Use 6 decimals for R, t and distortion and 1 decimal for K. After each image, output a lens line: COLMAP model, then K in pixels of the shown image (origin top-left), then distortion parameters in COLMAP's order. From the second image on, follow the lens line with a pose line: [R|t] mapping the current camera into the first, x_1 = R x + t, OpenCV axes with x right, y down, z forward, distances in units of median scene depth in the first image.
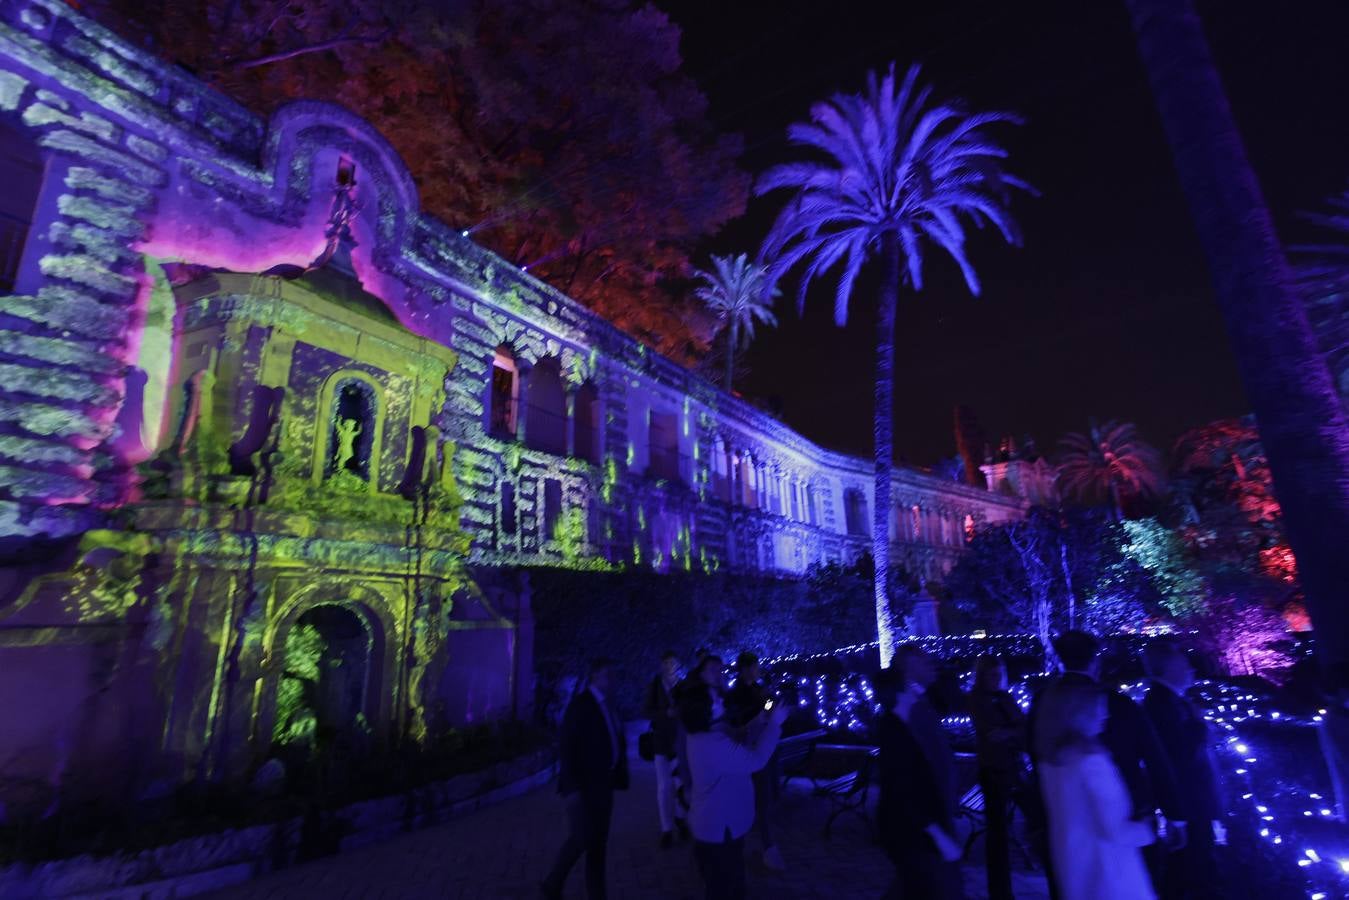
lens RADIAL K [[619.9, 0, 673.7], [0, 619.9, 457.3], [0, 0, 1]] dist [-0.000383, 0.000772]
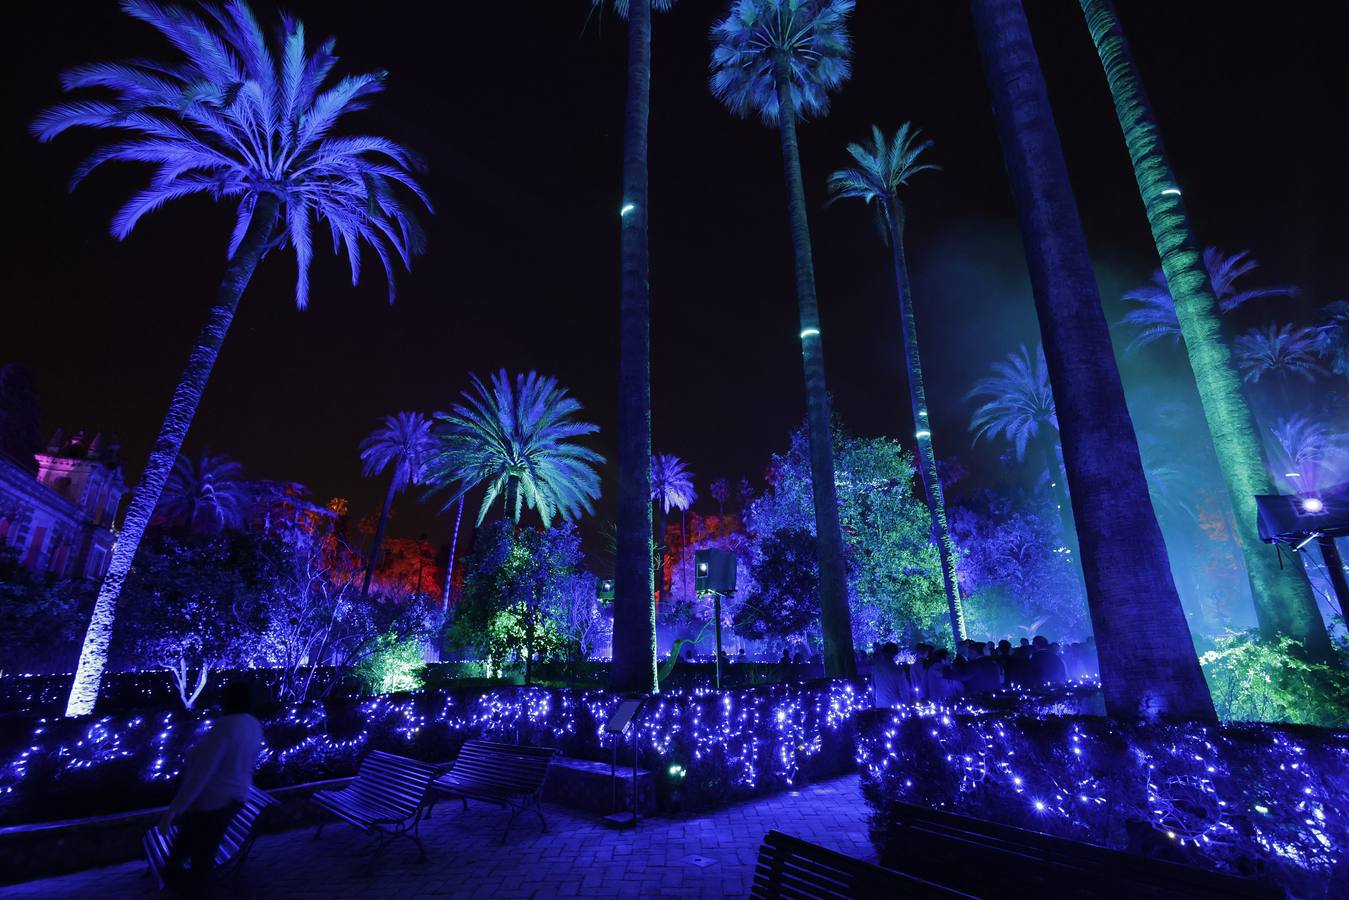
lens RADIAL K [[619.9, 0, 673.7], [0, 619.9, 457.3], [0, 0, 1]] dist [-0.000383, 0.000772]
pose [[0.185897, 0.312241, 0.931637, -0.256315], [-0.253437, 0.931318, -0.261564, 0.066355], [-0.949322, -0.187488, 0.252263, 0.179847]]
